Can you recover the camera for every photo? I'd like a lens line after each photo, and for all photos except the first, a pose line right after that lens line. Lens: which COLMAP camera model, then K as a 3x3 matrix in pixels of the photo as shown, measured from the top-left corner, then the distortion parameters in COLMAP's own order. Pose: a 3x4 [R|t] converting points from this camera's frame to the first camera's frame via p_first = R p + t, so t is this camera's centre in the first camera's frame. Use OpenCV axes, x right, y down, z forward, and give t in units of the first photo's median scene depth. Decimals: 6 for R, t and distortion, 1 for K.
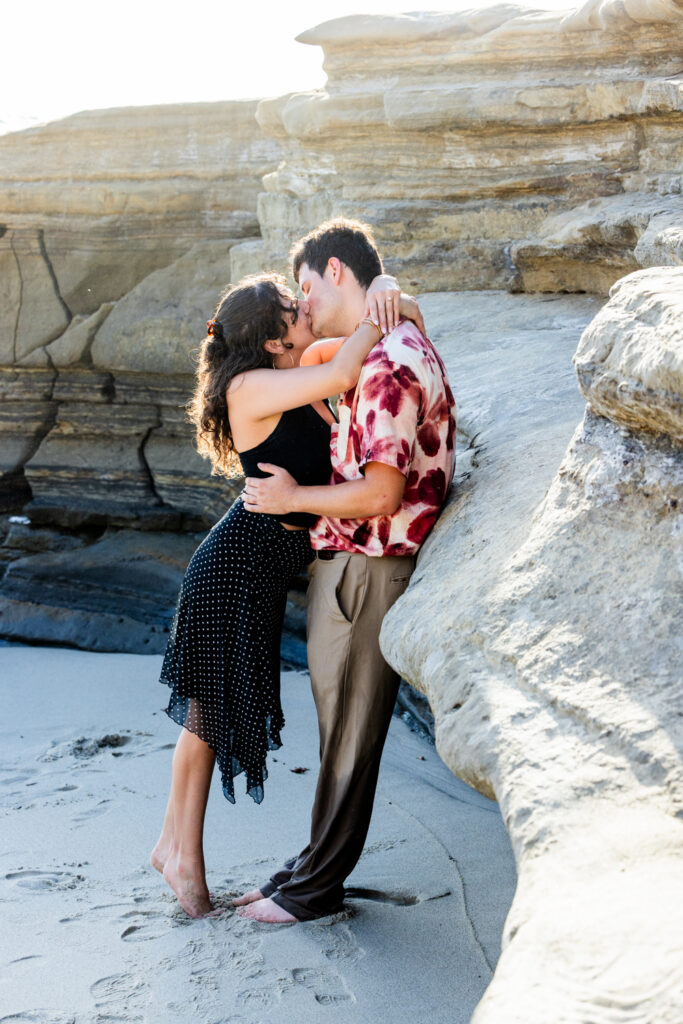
lens RADIAL K [[2020.9, 0, 341.5], [0, 2020.9, 512.0], [0, 0, 1]] dist [0.010981, -0.016540]
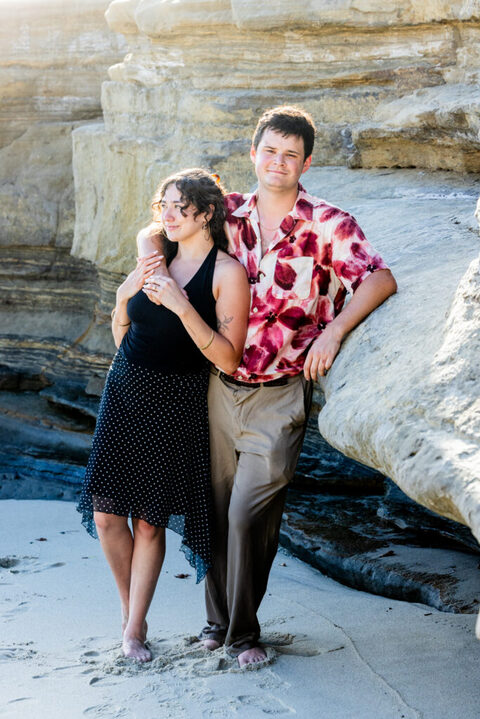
lens RADIAL K [[2221.4, 0, 240.0], [0, 2221.4, 359.5], [0, 0, 1]] dist [-0.078252, 0.845516]
pose [[0.994948, -0.016206, 0.099073, -0.105138], [0.018534, 0.999572, -0.022632, 0.029754], [-0.098663, 0.024354, 0.994823, -0.266621]]
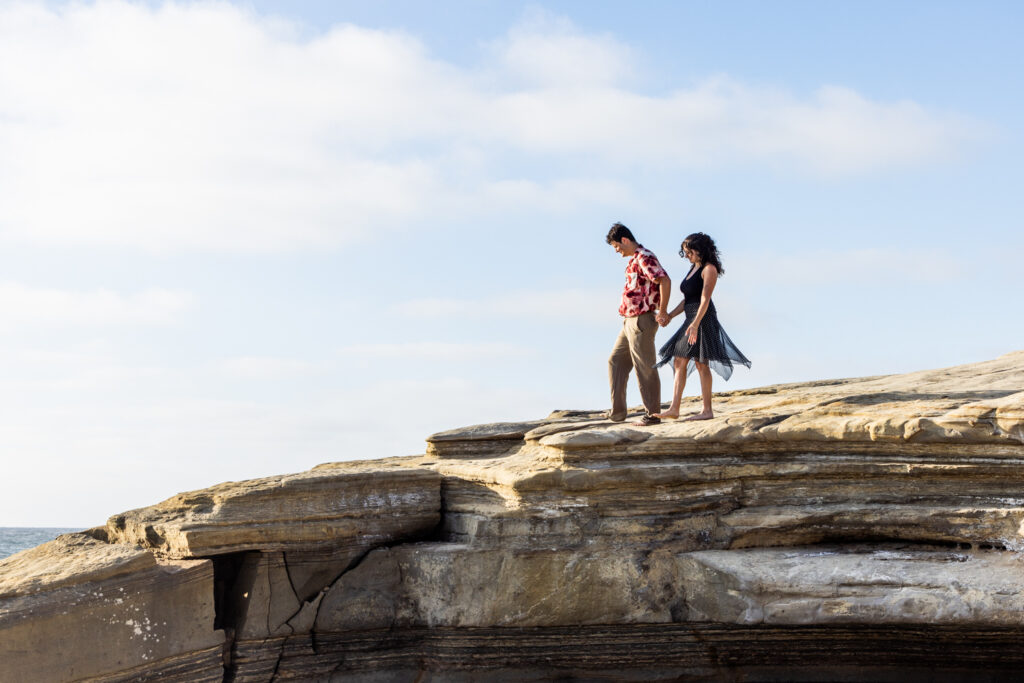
lens RADIAL K [[2426.5, 0, 512.0], [0, 2426.5, 341.5], [0, 0, 1]] dist [-0.068407, -0.600656]
pose [[0.419506, 0.038715, 0.906927, -2.510730], [0.186922, 0.973995, -0.128040, -0.026546], [-0.888299, 0.223238, 0.401360, 0.013662]]
